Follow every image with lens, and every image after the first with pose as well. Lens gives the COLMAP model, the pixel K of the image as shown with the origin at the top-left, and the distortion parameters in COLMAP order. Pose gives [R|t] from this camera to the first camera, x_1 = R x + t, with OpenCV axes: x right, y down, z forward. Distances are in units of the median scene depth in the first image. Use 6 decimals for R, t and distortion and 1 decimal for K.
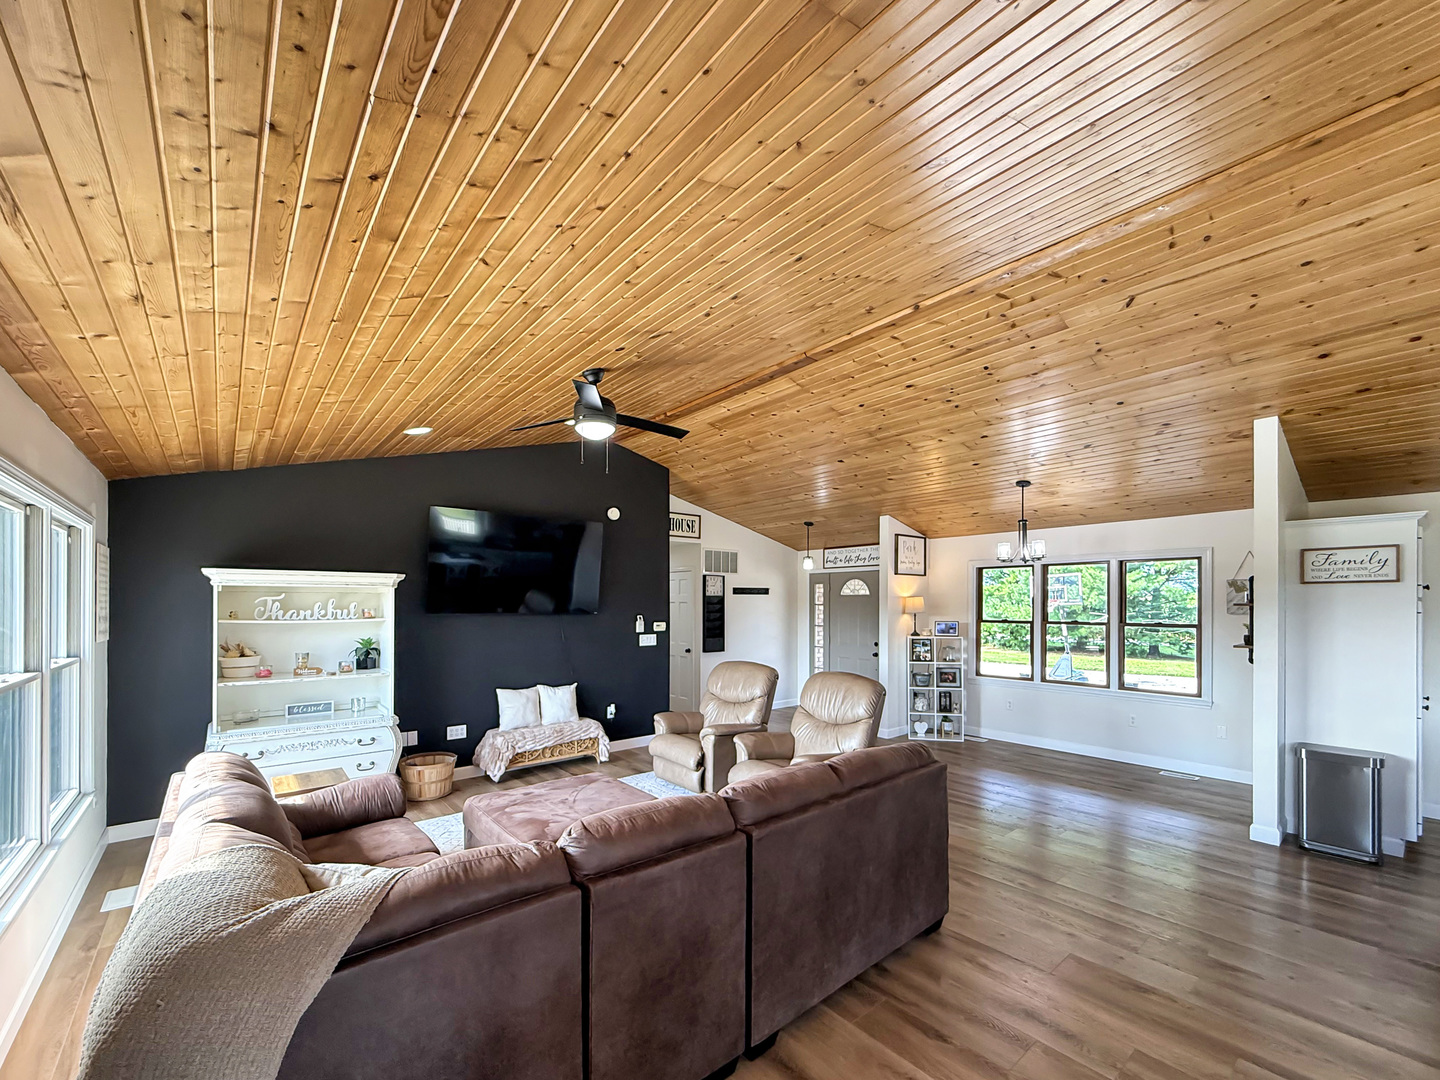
lens RADIAL K [[578.3, 0, 713.5], [0, 578.3, 606.1], [0, 0, 1]] dist [-0.002441, 0.001180]
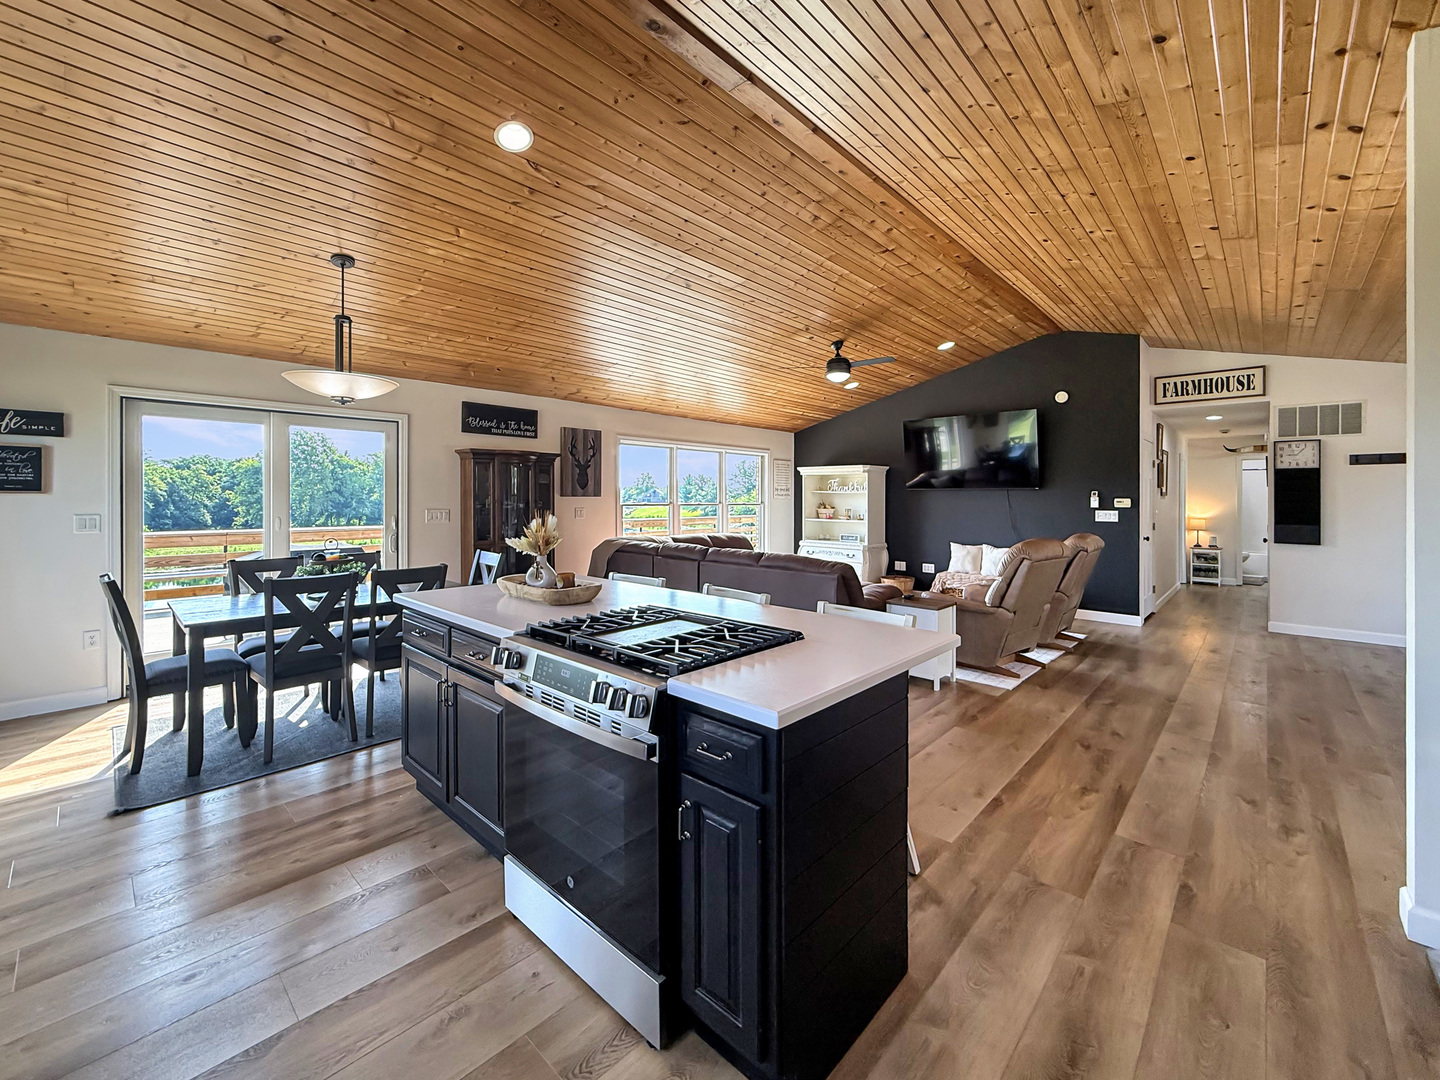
lens RADIAL K [[578.3, 0, 725.6], [0, 578.3, 501.5], [0, 0, 1]] dist [-0.002441, 0.001180]
pose [[0.130303, 0.004818, -0.991462, 0.784658], [-0.010854, 0.999935, 0.003433, 0.036909], [0.991415, 0.010314, 0.130347, 0.224748]]
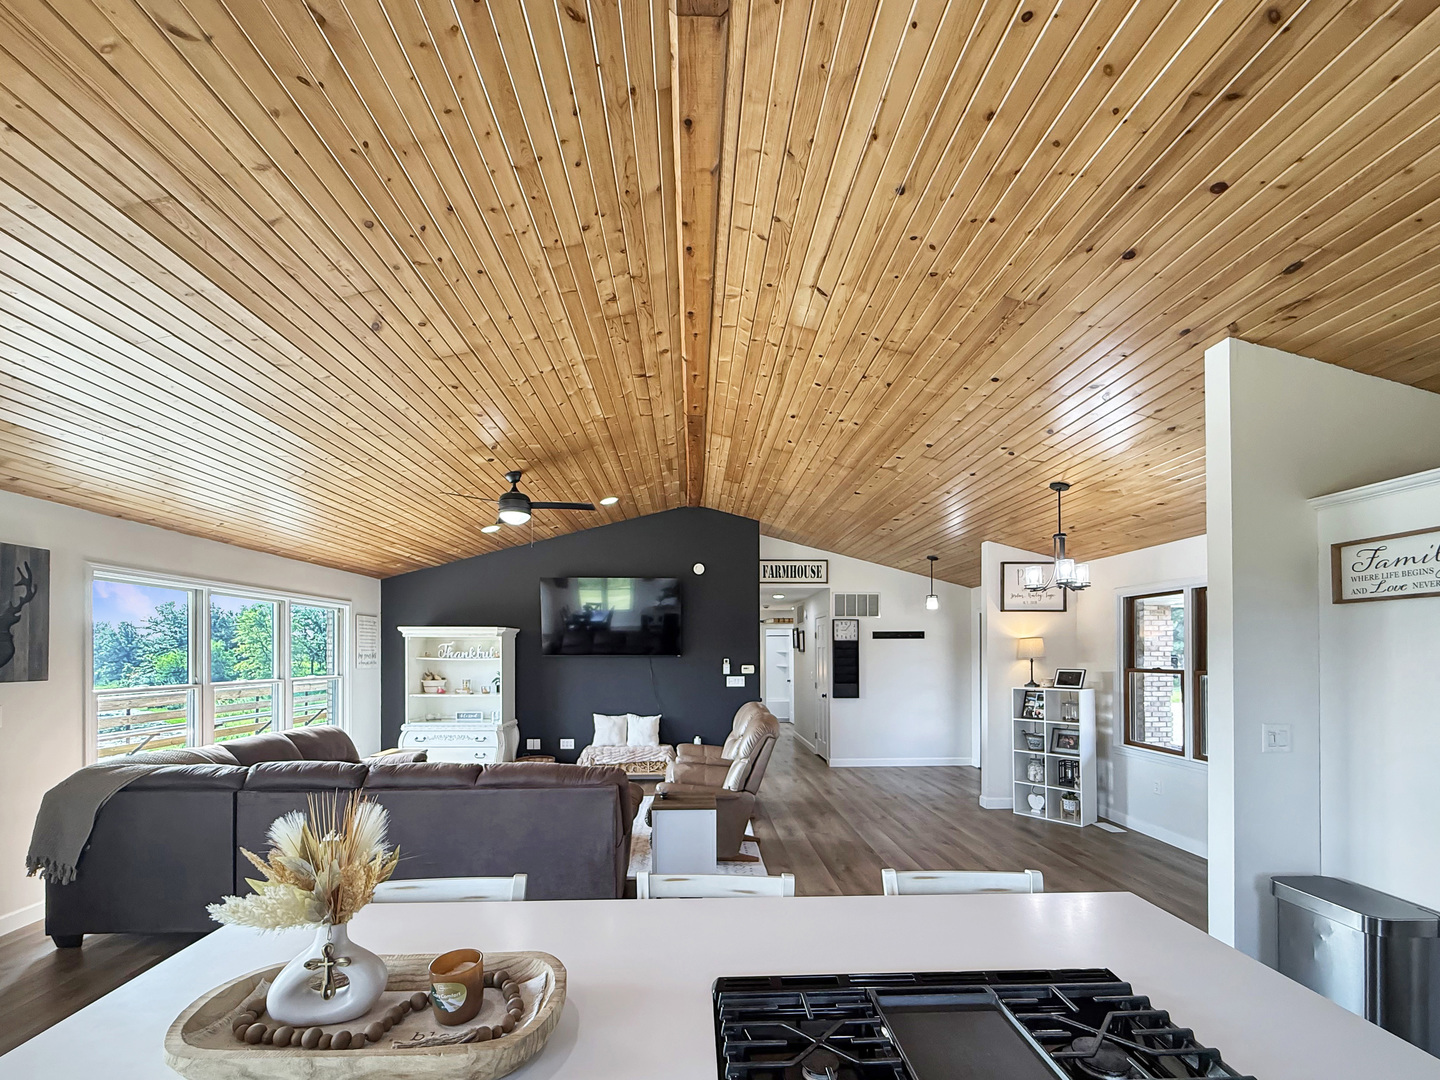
lens RADIAL K [[603.6, 0, 717.4], [0, 603.6, 648.0], [0, 0, 1]] dist [0.003964, -0.001058]
pose [[0.794373, -0.006863, -0.607391, 0.549248], [-0.002366, 0.999894, -0.014393, 0.011991], [0.607426, 0.012871, 0.794272, 0.078922]]
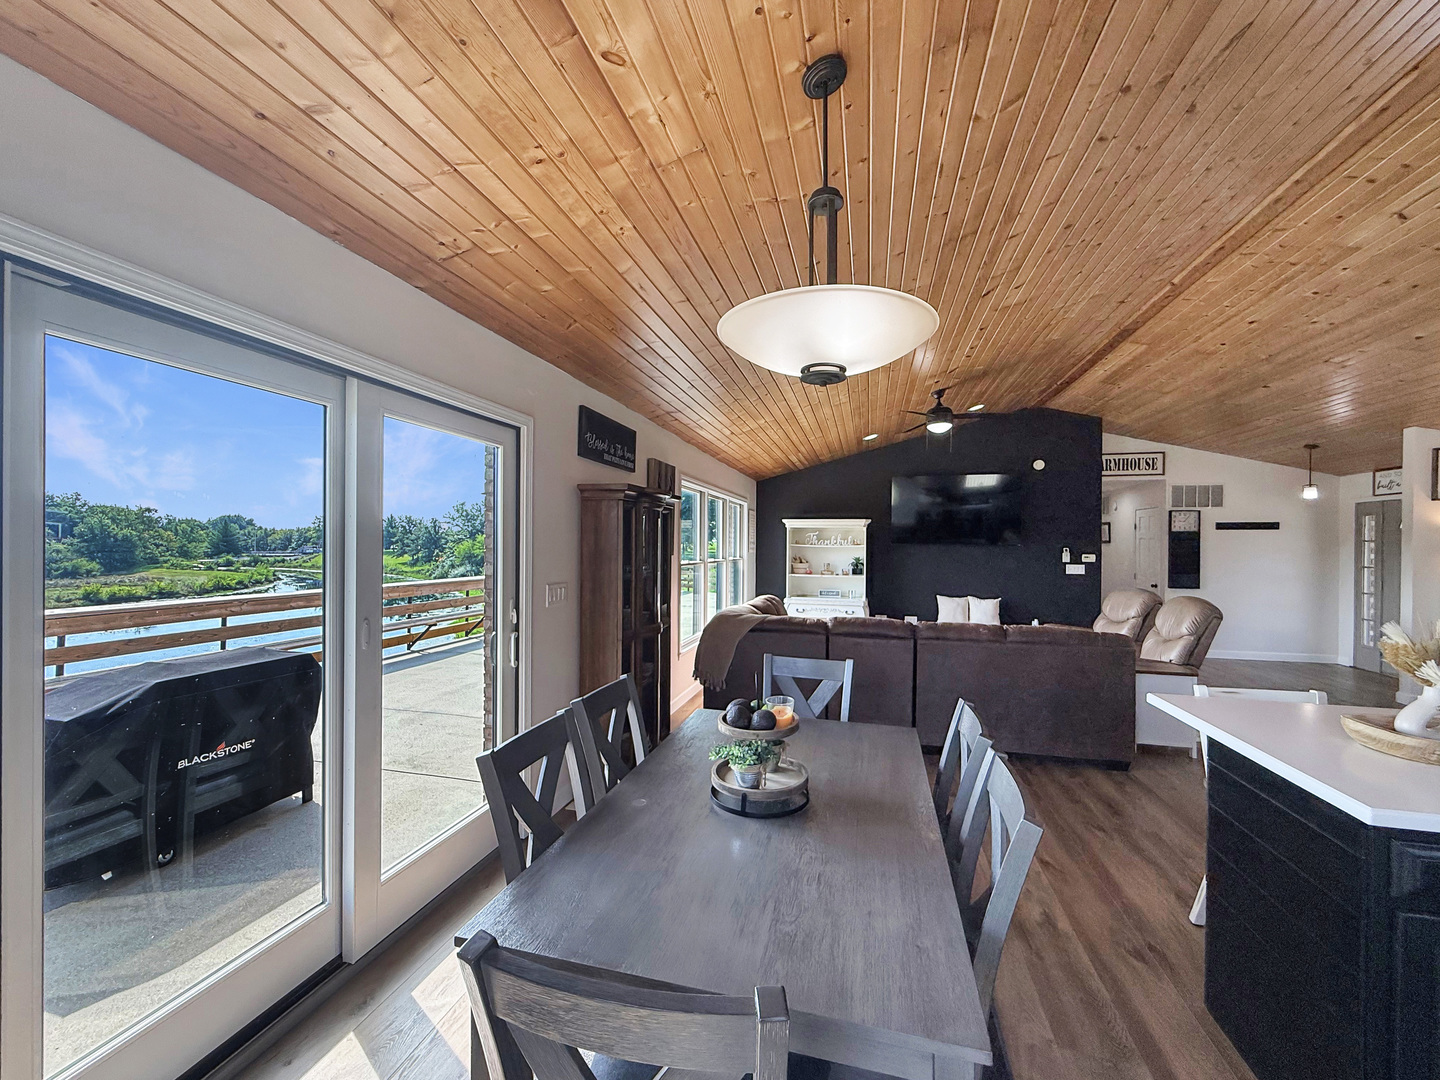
lens RADIAL K [[578.3, 0, 729.0], [0, 578.3, 545.5], [0, 0, 1]] dist [-0.002441, 0.001180]
pose [[0.595657, 0.004079, -0.803229, 0.402785], [-0.012738, 0.999909, -0.004368, 0.024490], [0.803138, 0.012833, 0.595655, -0.245007]]
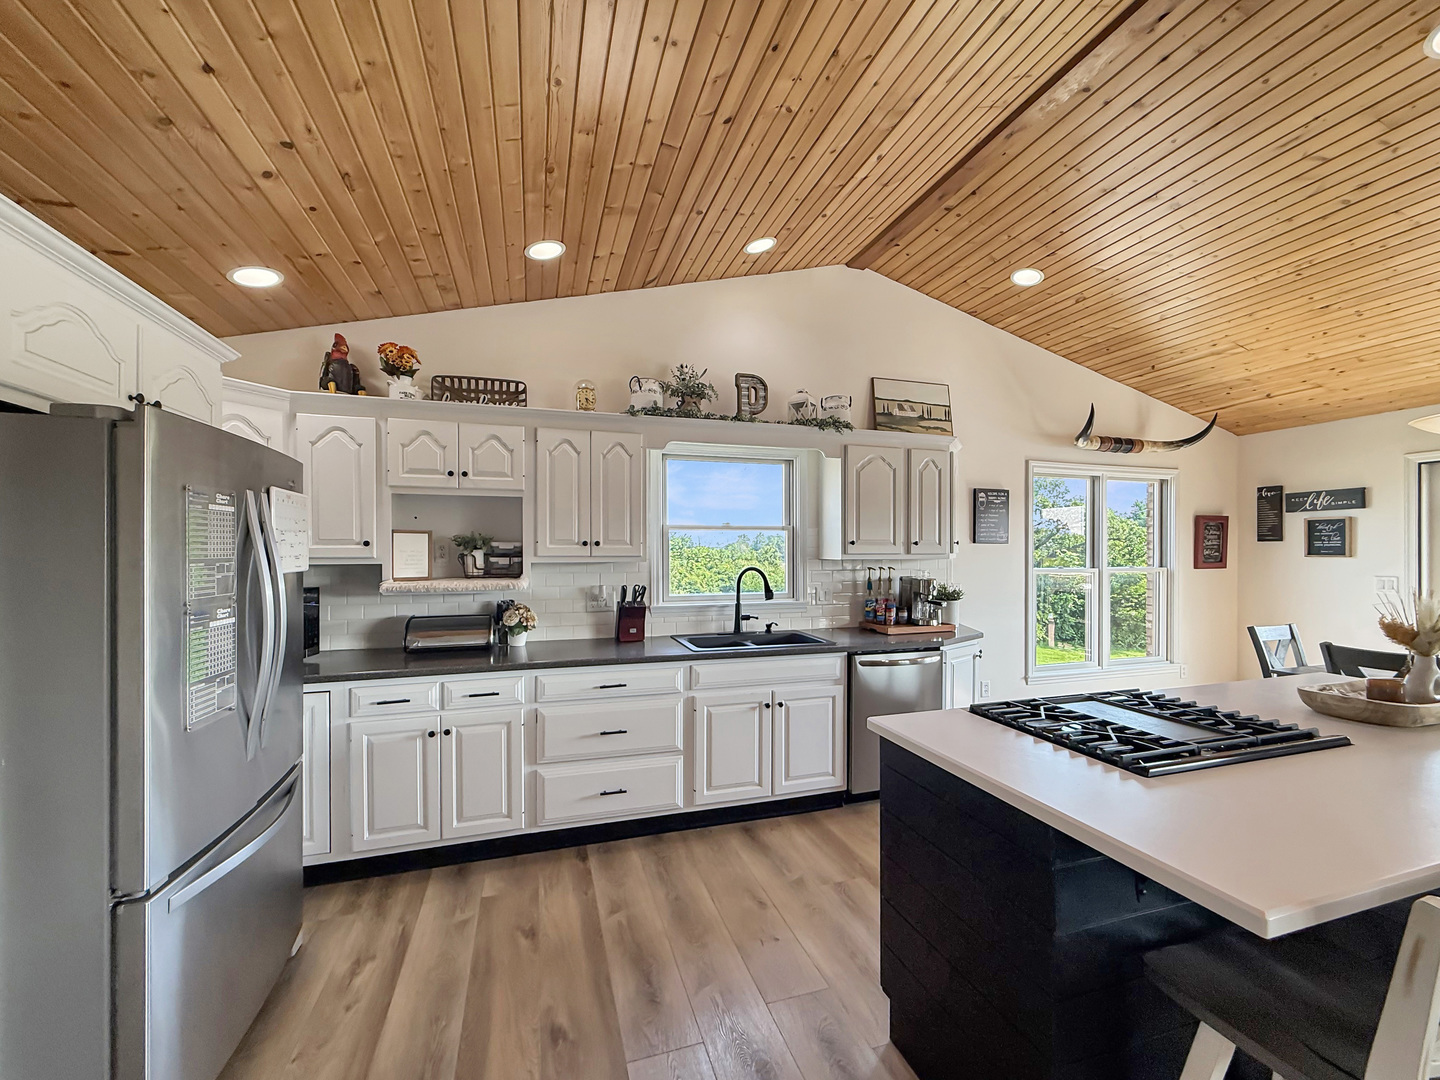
lens RADIAL K [[578.3, 0, 708.5], [0, 578.3, 550.7], [0, 0, 1]] dist [-0.002441, 0.001180]
pose [[-0.919502, -0.001135, 0.393083, 0.588287], [0.001953, 0.999970, 0.007457, 0.025970], [-0.393080, 0.007624, -0.919473, 0.530451]]
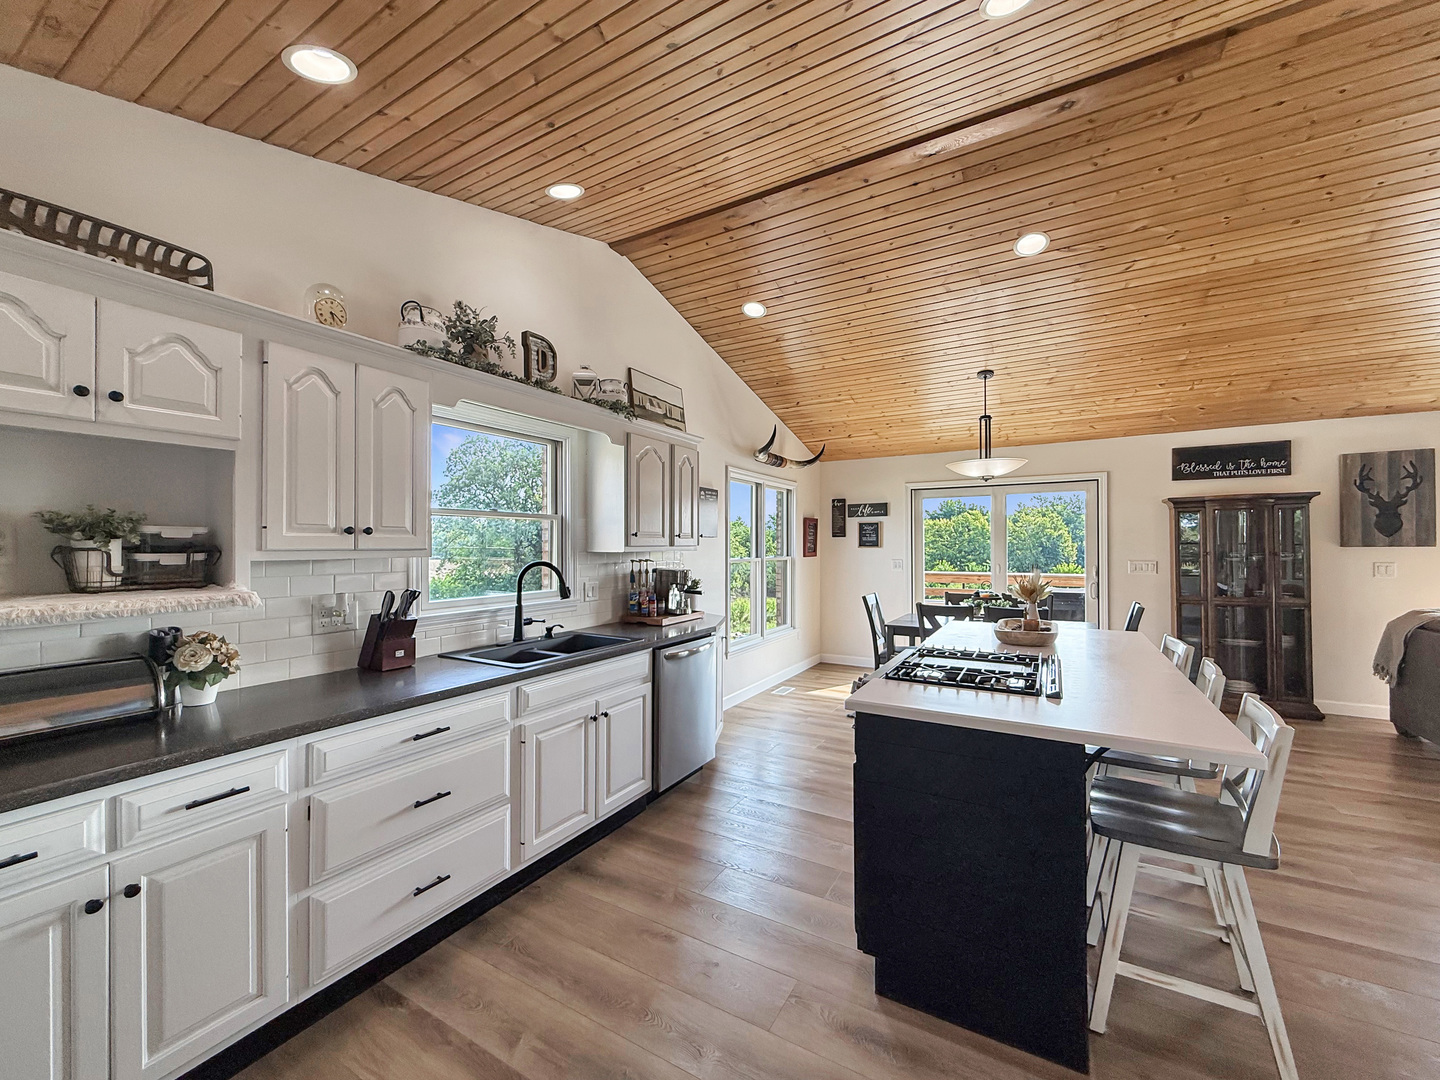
lens RADIAL K [[578.3, 0, 719.0], [0, 578.3, 541.3], [0, 0, 1]] dist [-0.002441, 0.001180]
pose [[-0.944017, -0.001325, -0.329894, 0.762710], [-0.001430, 0.999999, 0.000076, 0.028613], [0.329893, 0.000543, -0.944018, 0.502264]]
